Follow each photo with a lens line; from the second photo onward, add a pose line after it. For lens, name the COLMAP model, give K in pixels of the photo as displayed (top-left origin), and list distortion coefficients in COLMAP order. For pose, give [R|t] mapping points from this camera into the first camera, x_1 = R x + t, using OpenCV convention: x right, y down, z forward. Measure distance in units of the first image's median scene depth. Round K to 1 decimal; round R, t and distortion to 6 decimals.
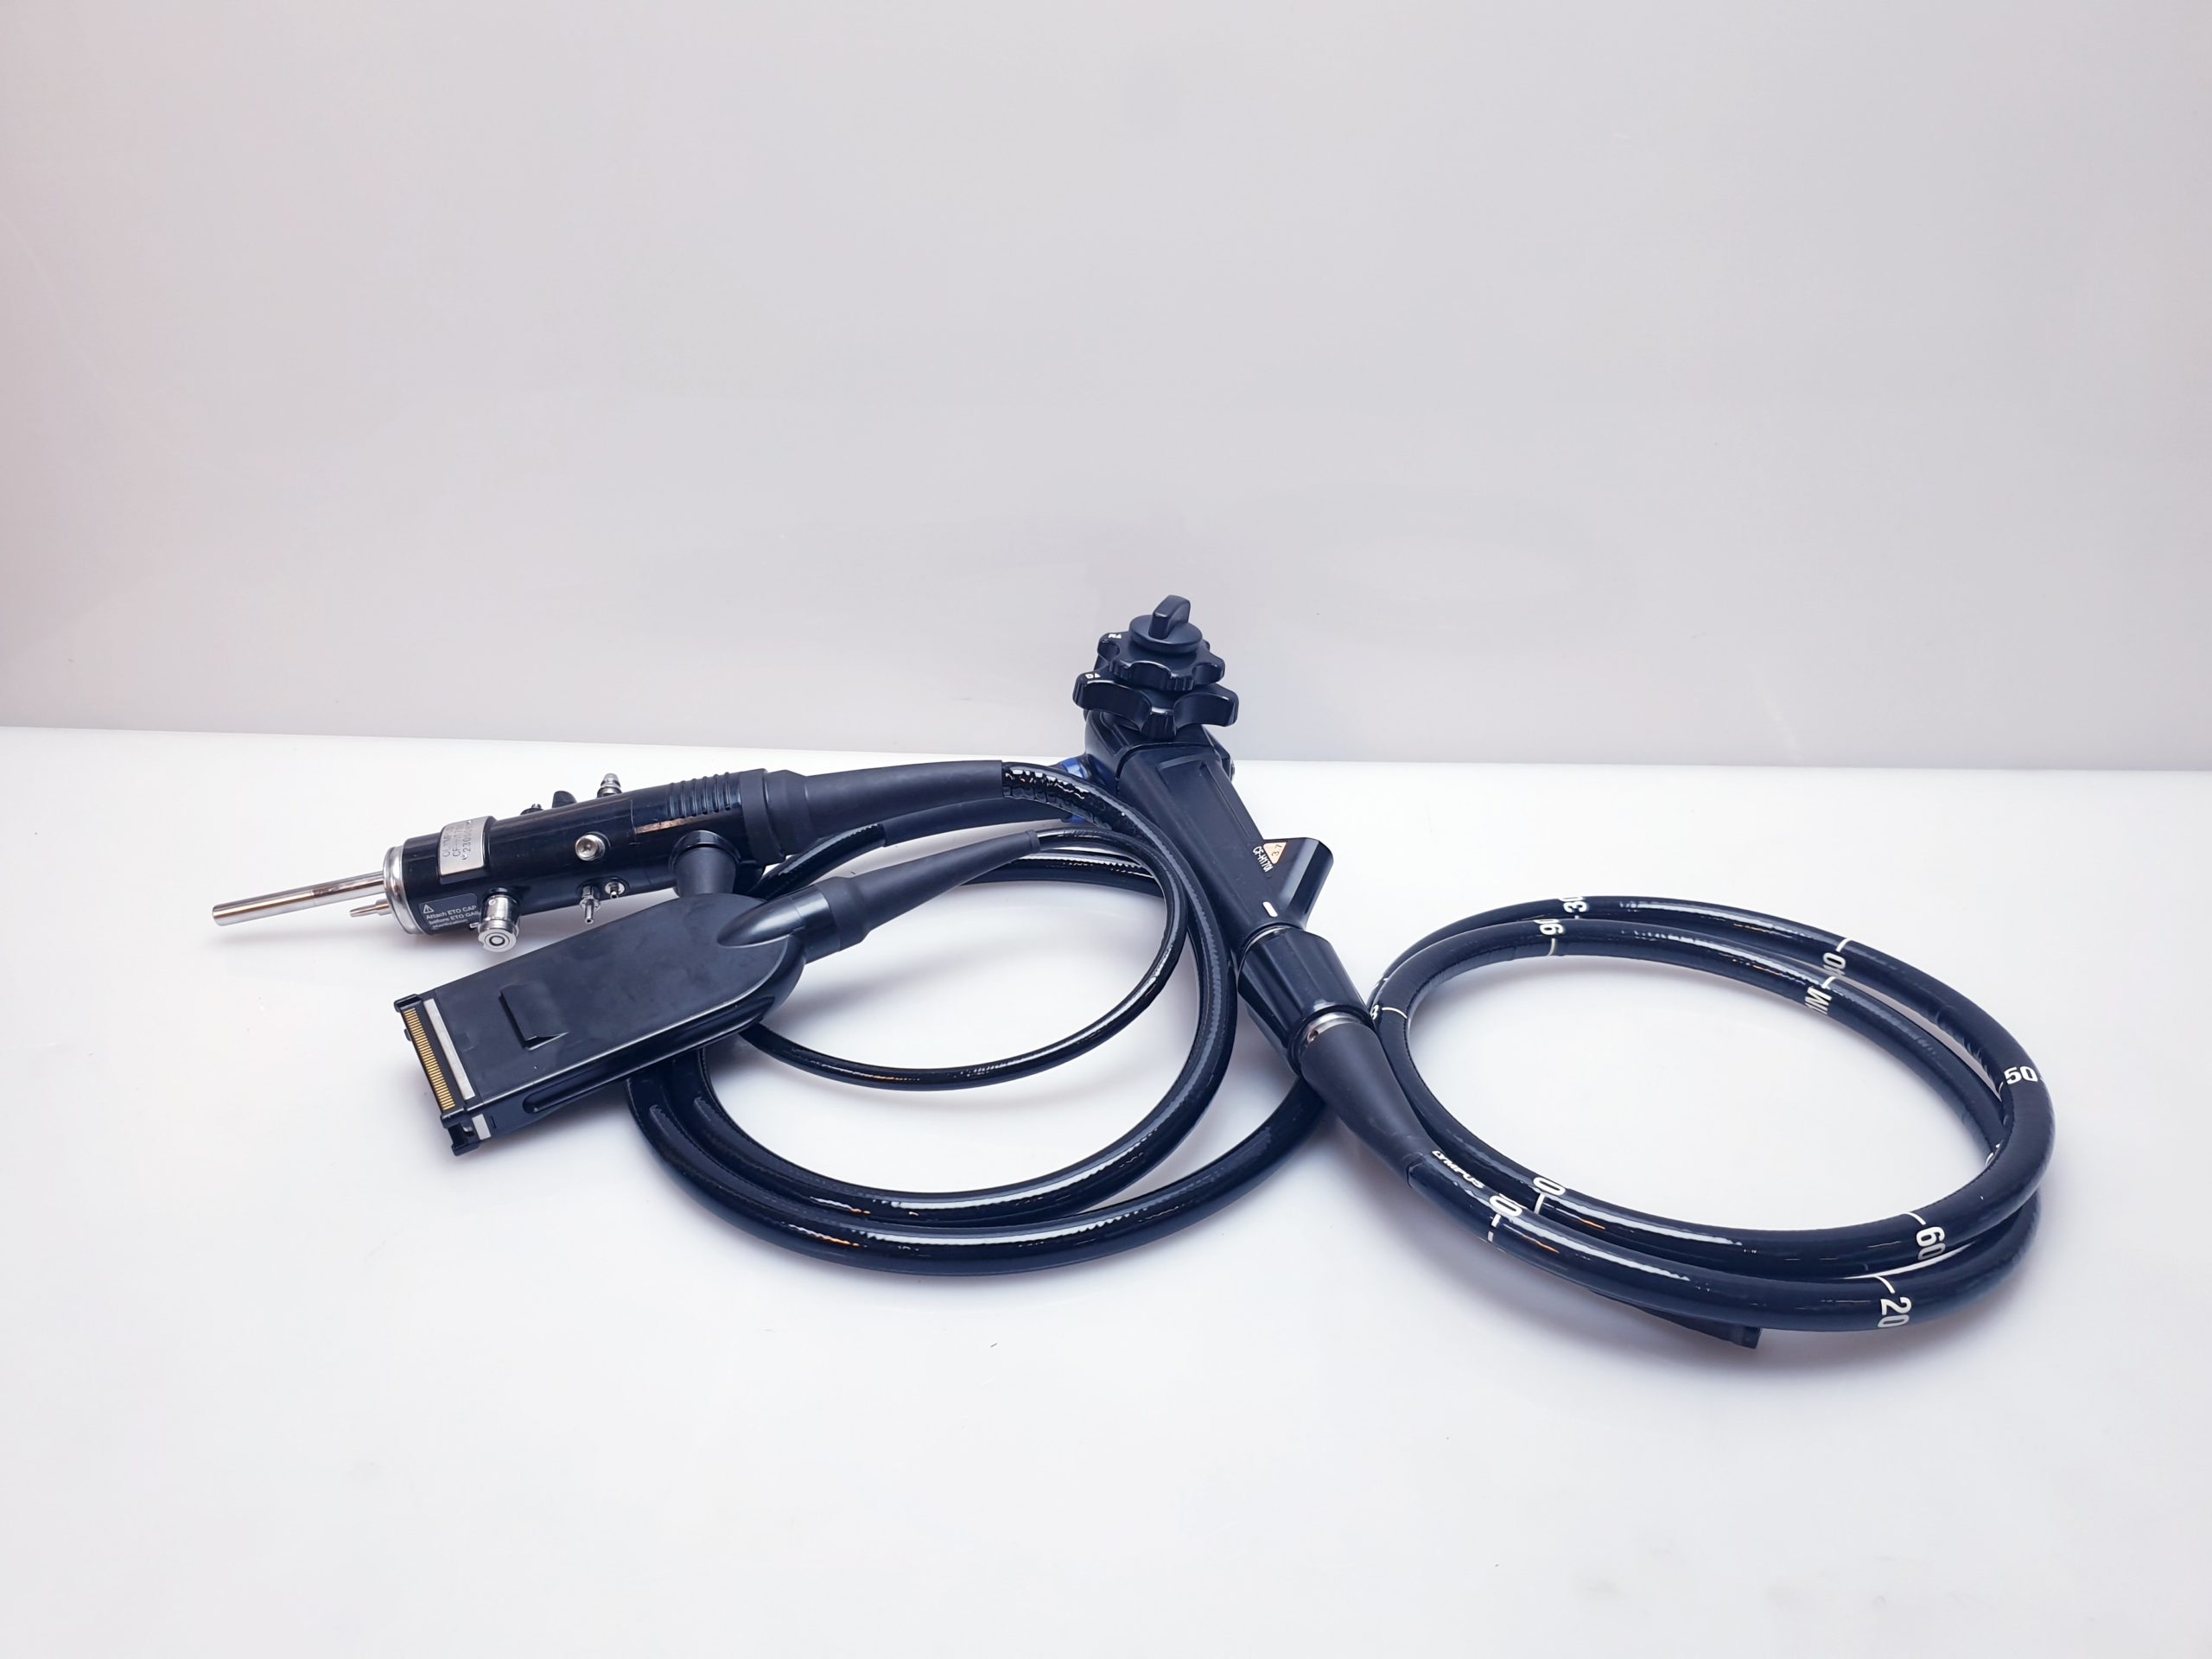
lens RADIAL K [[1685.0, 0, 1106.0], [0, 1685.0, 829.5], [0, 0, 1]] dist [0.100078, -0.281781]
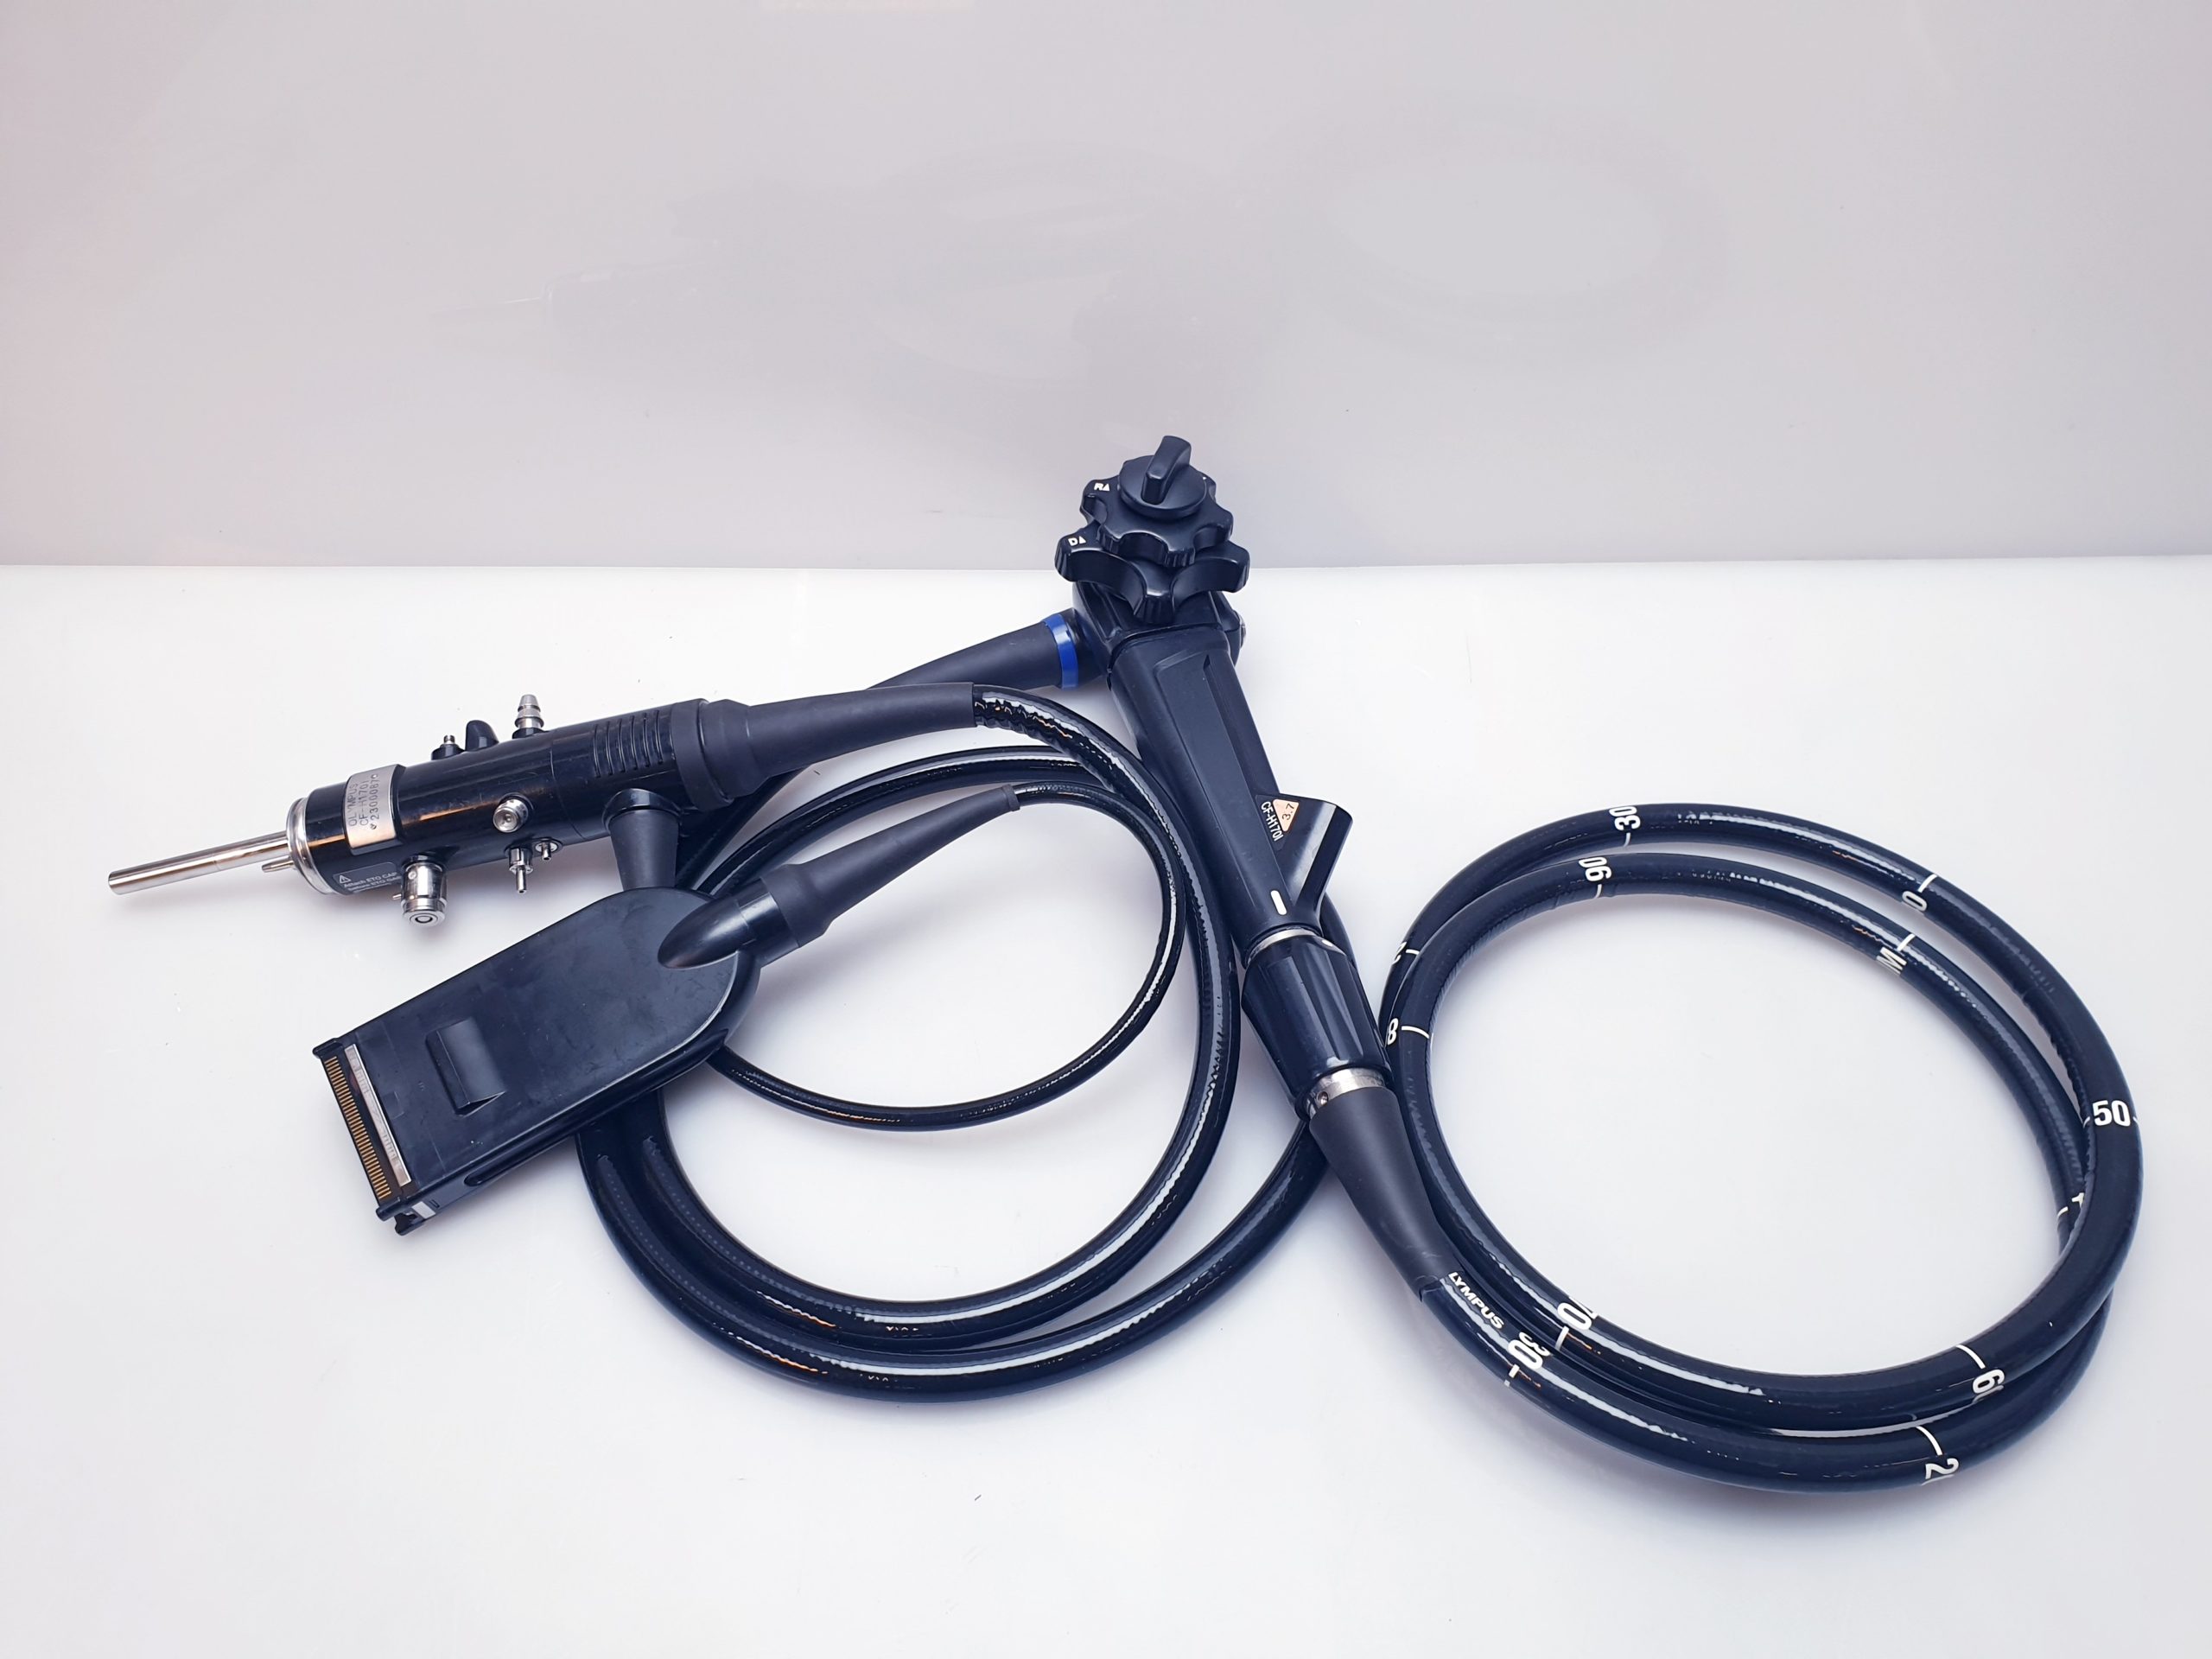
lens RADIAL K [[1712.3, 0, 1106.0], [0, 1712.3, 829.5], [0, 0, 1]] dist [0.053359, -0.131432]
pose [[0.999469, -0.022859, -0.023227, 0.027611], [0.029104, 0.946770, 0.320593, -0.268873], [0.014662, -0.321099, 0.946932, 0.156528]]
